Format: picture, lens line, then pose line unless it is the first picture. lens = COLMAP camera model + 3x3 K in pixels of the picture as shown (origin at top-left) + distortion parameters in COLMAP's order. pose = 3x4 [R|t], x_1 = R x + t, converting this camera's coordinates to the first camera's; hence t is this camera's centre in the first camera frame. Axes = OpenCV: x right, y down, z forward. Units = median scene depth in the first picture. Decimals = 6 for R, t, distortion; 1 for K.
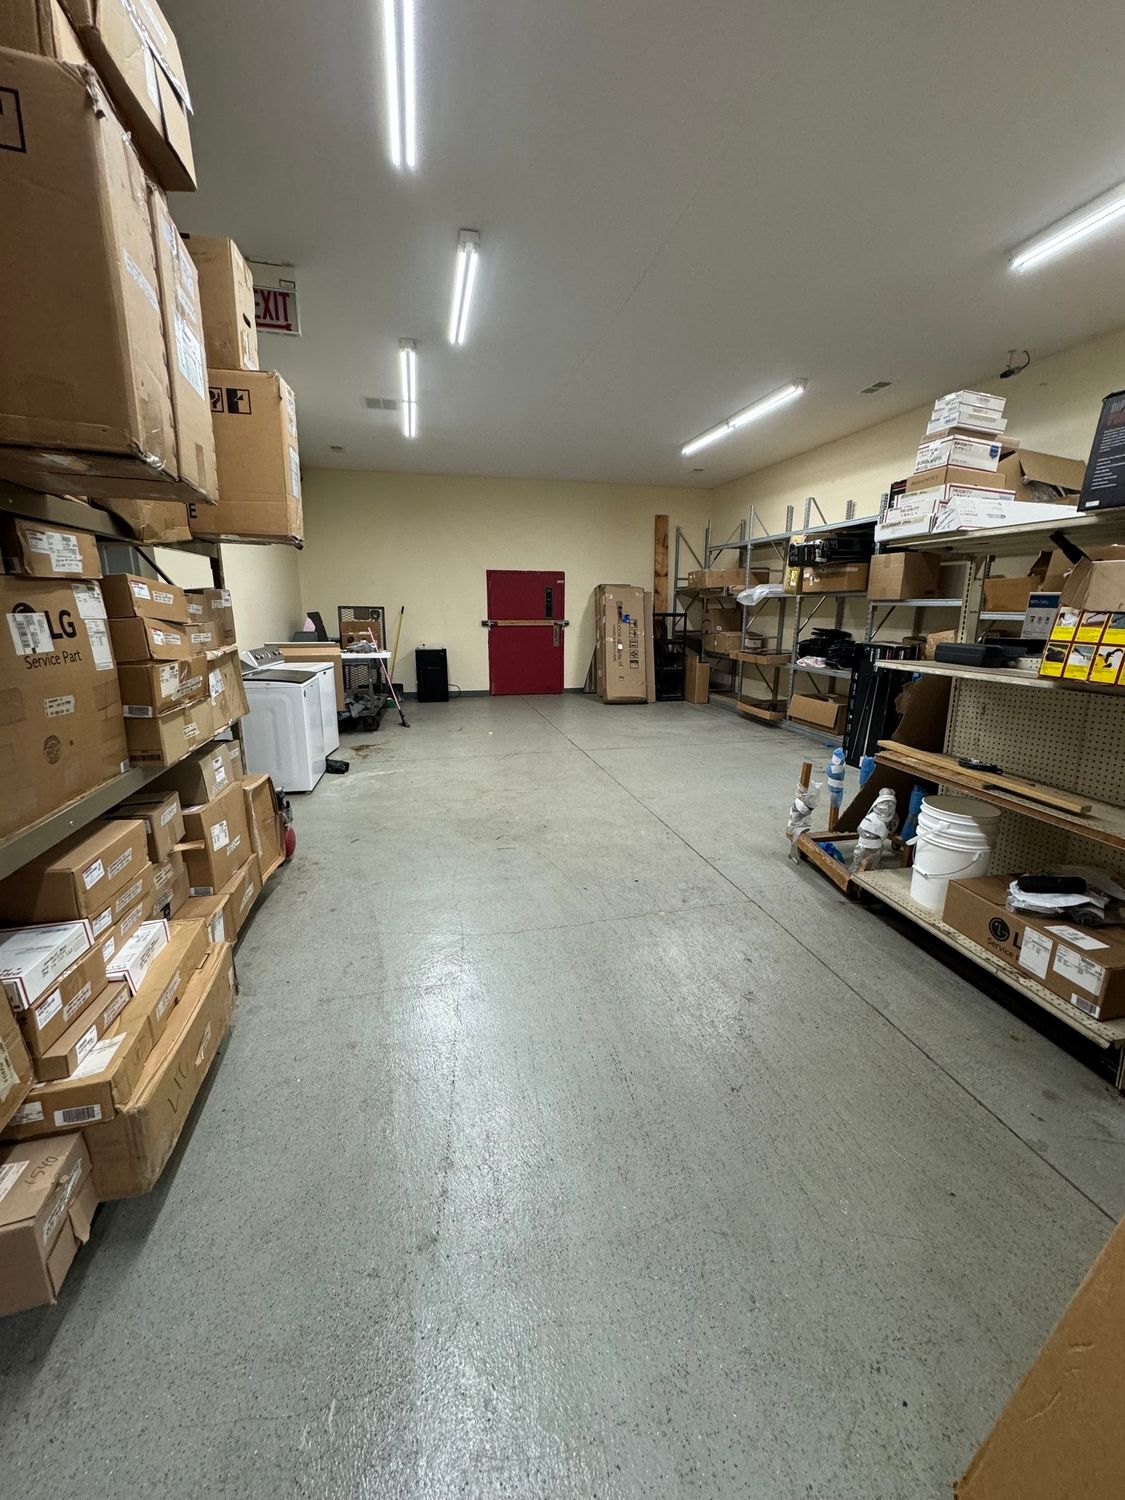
lens RADIAL K [[599.3, 0, 562.6], [0, 599.3, 746.1], [0, 0, 1]] dist [-0.003934, -0.000103]
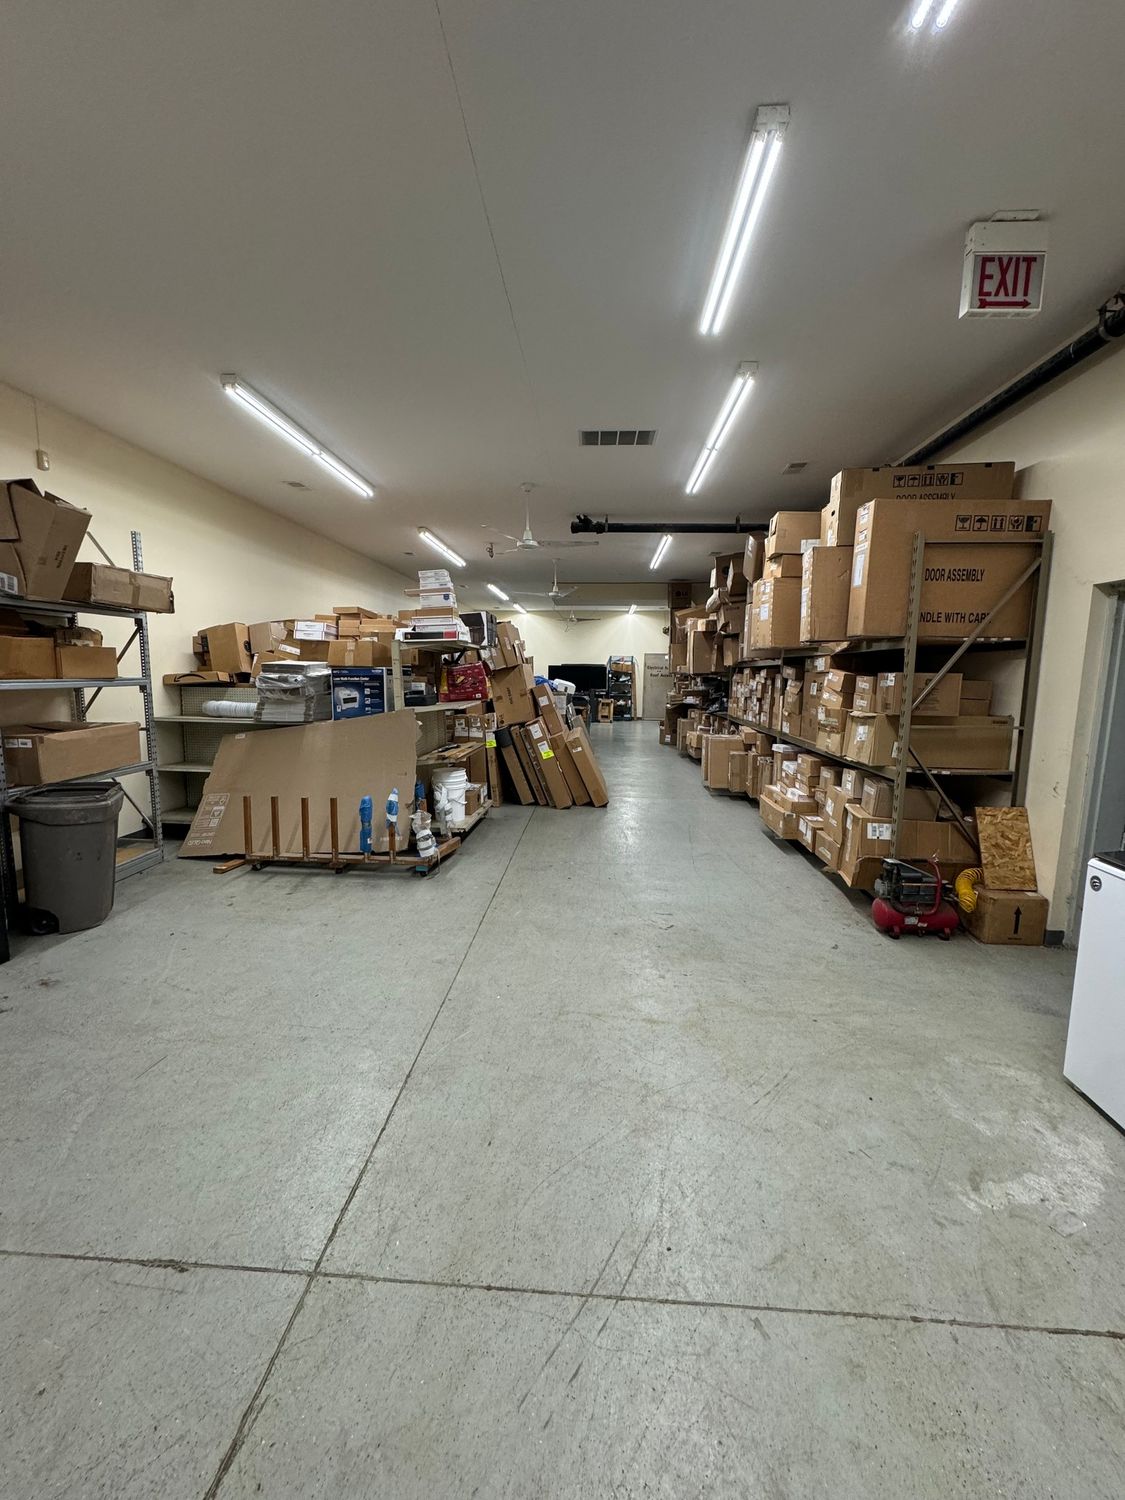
lens RADIAL K [[599.3, 0, 564.3], [0, 599.3, 747.6], [0, 0, 1]] dist [-0.003934, -0.000103]
pose [[-0.957371, -0.052956, 0.283965, -0.200562], [0.050209, 0.937580, 0.344125, -0.443557], [-0.284464, 0.343713, -0.894953, 1.814634]]
